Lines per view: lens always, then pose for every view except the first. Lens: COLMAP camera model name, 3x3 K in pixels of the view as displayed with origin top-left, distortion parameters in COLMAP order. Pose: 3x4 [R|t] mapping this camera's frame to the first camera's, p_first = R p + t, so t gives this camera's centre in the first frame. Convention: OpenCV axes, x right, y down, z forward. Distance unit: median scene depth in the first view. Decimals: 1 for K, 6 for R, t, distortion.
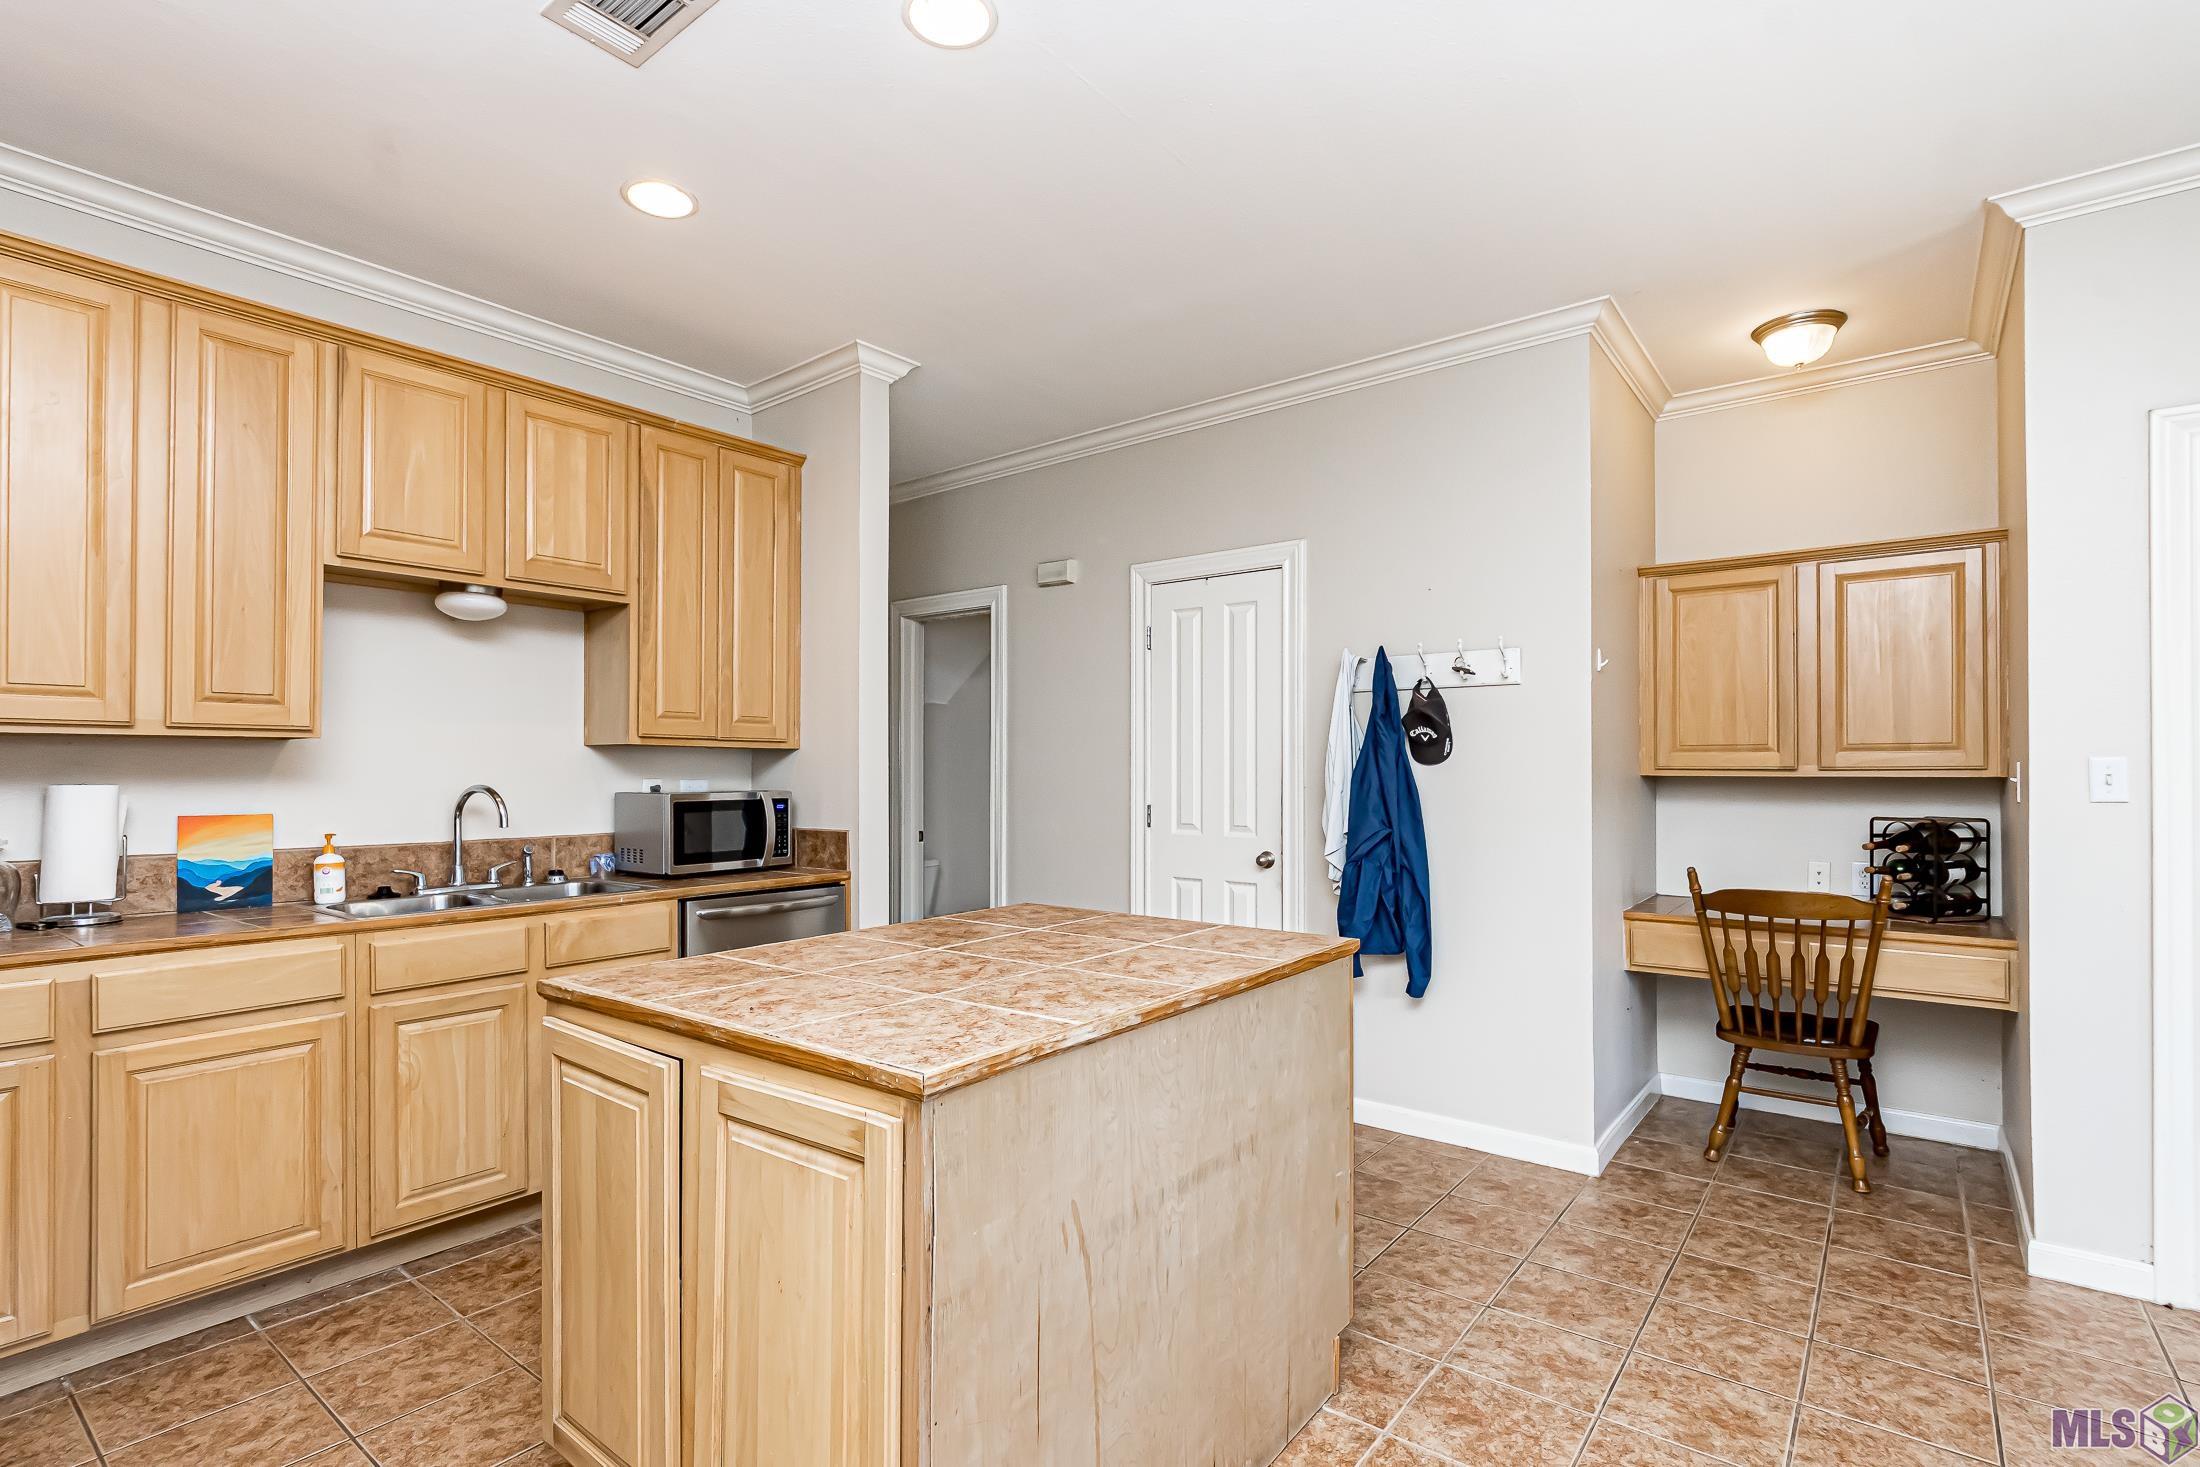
lens RADIAL K [[1037.1, 0, 1098.9], [0, 1037.1, 755.9], [0, 0, 1]] dist [-0.000205, 0.000209]
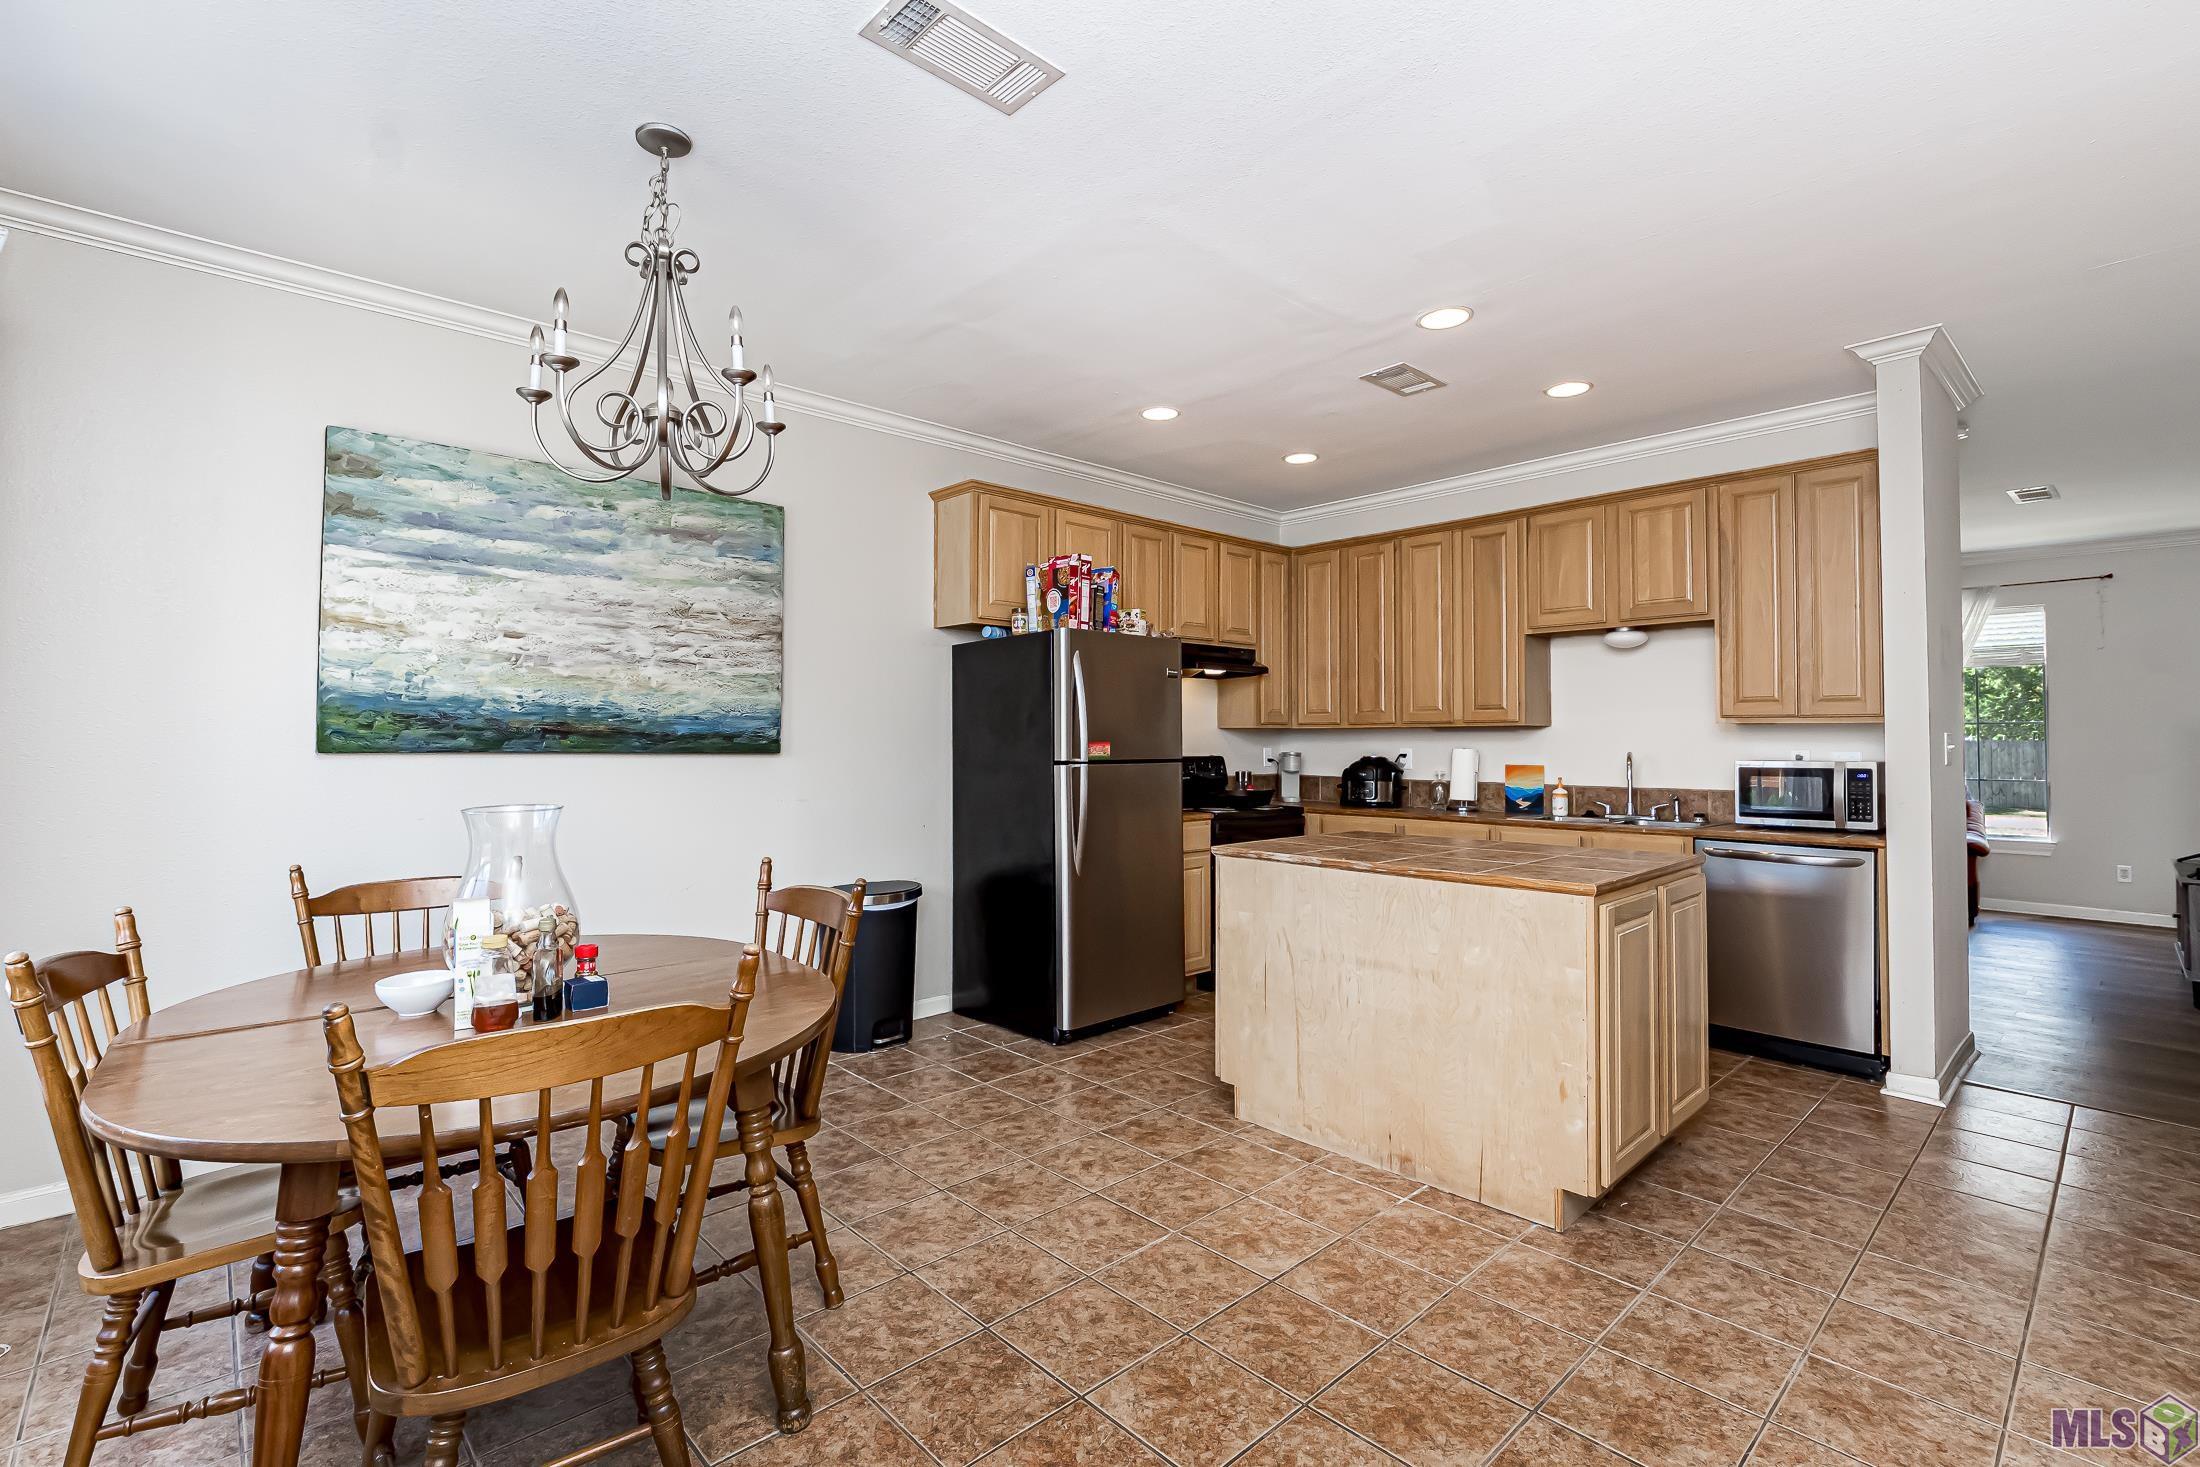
lens RADIAL K [[991.5, 0, 1057.9], [0, 991.5, 716.1], [0, 0, 1]] dist [0.000790, 0.000001]
pose [[-0.182325, -0.025091, -0.982918, 1.217784], [0.010789, 0.999563, -0.027518, 0.006156], [0.983179, -0.015621, -0.181974, 0.490945]]
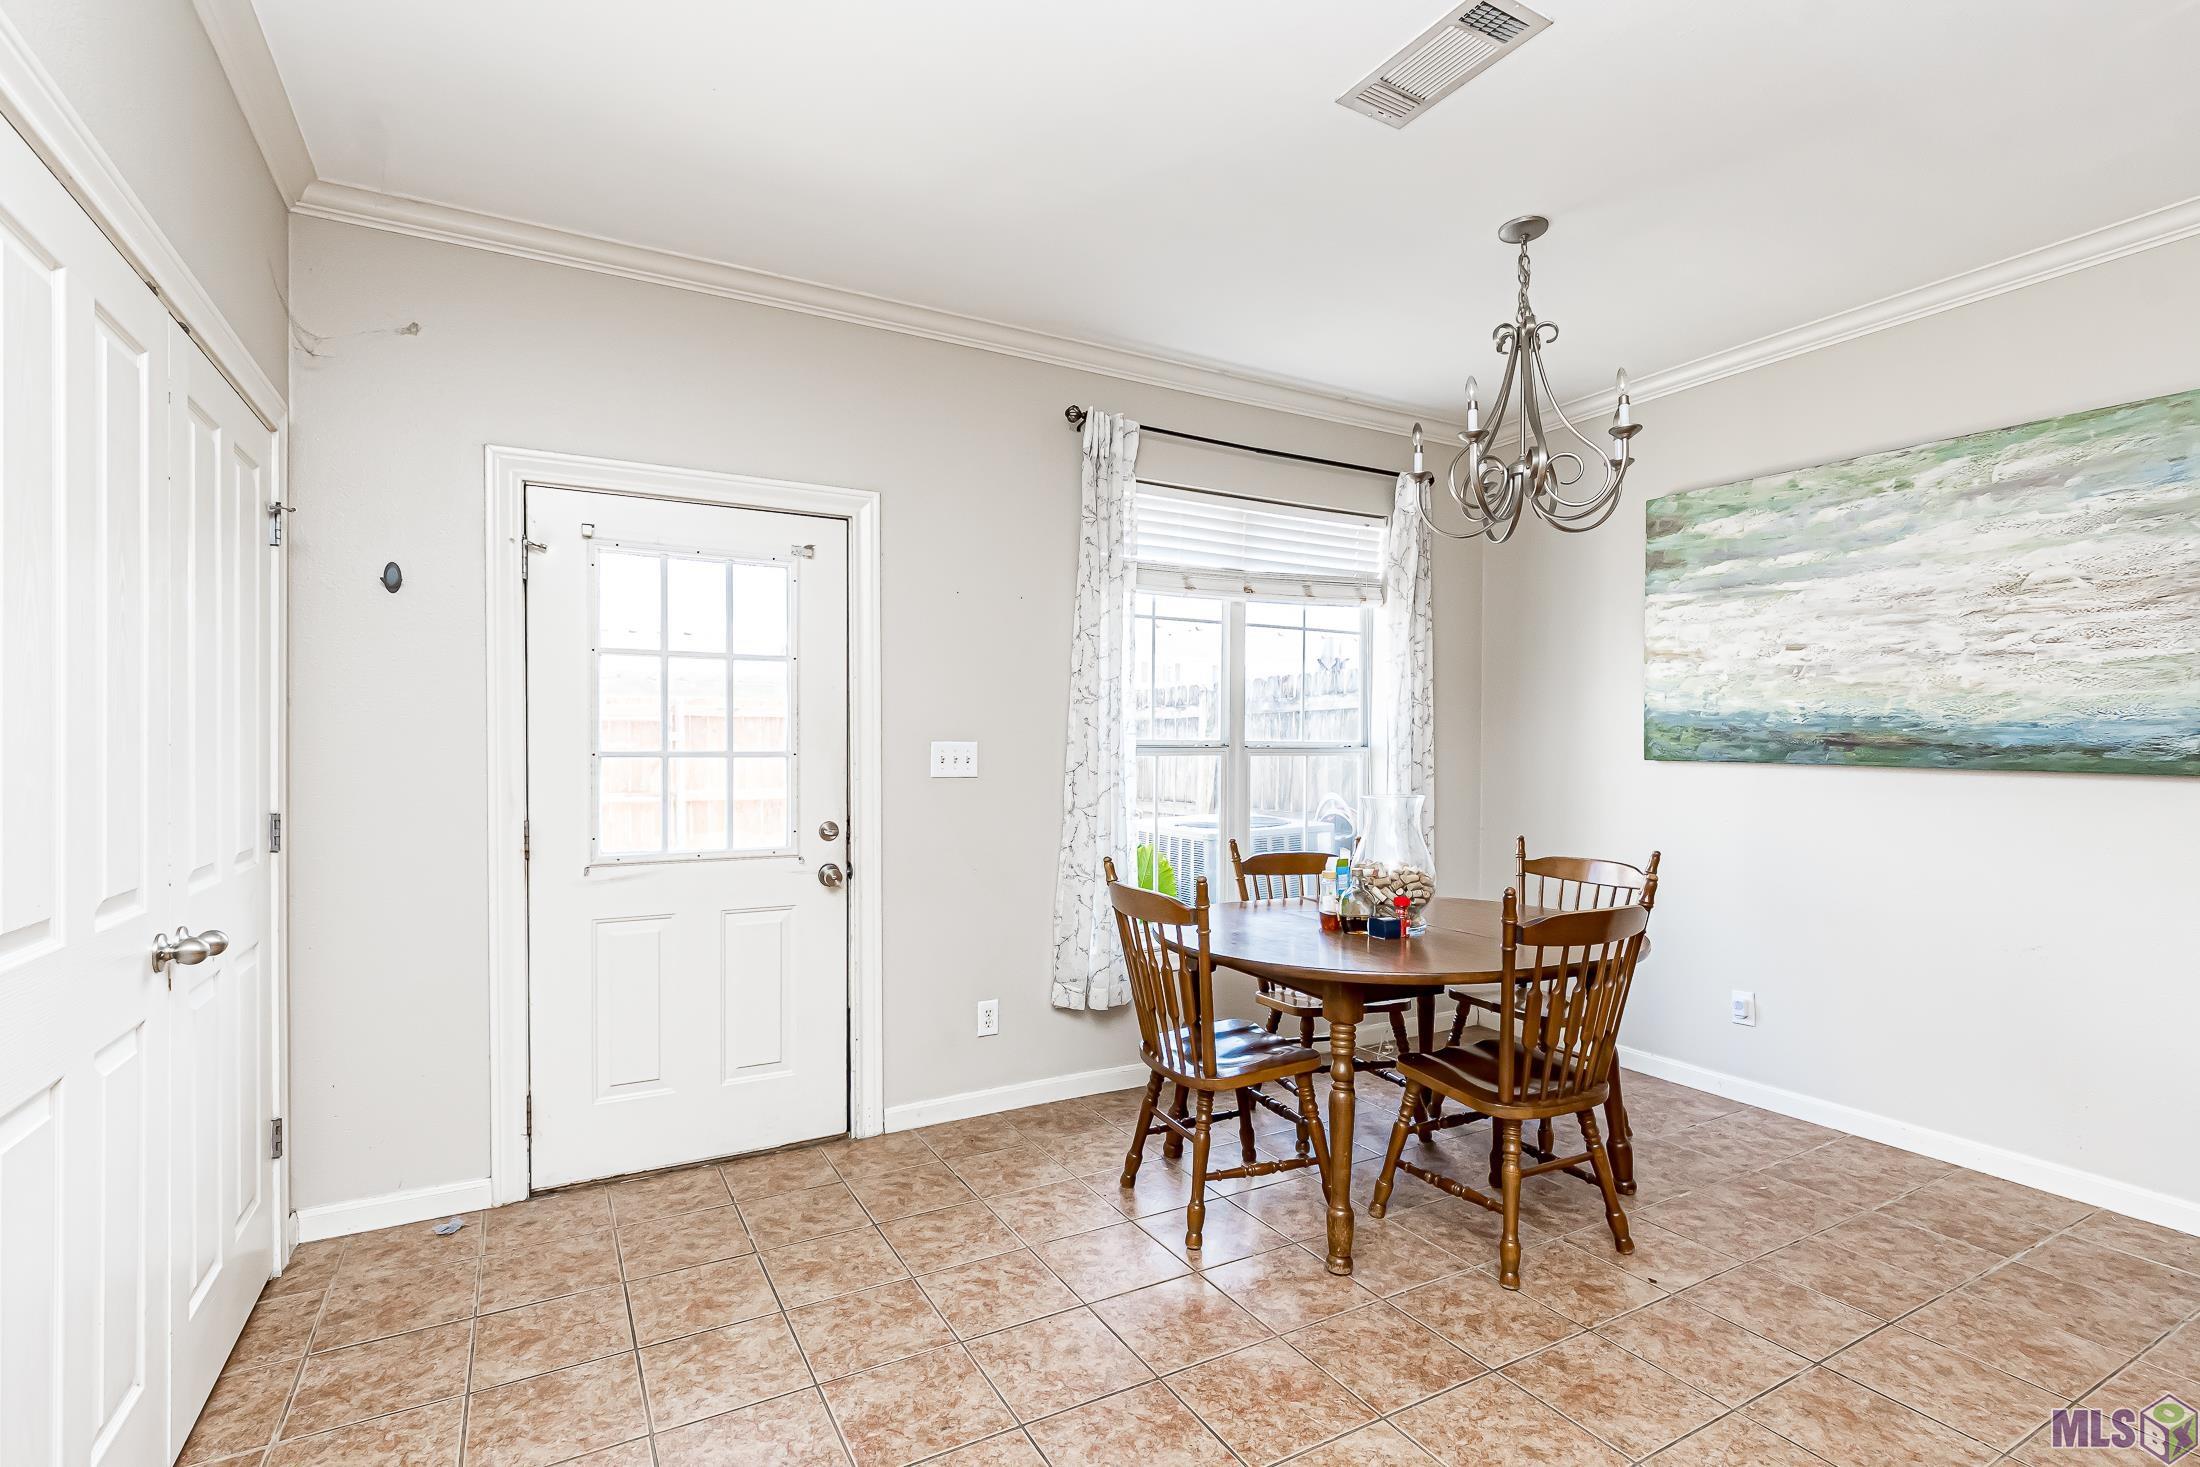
lens RADIAL K [[991.5, 0, 1122.8], [0, 991.5, 752.6], [0, 0, 1]] dist [0.000790, 0.000001]
pose [[-0.932995, -0.014133, 0.359611, 0.442325], [-0.016306, 0.999863, -0.003009, 0.013429], [-0.359519, -0.008671, -0.933097, 1.079896]]
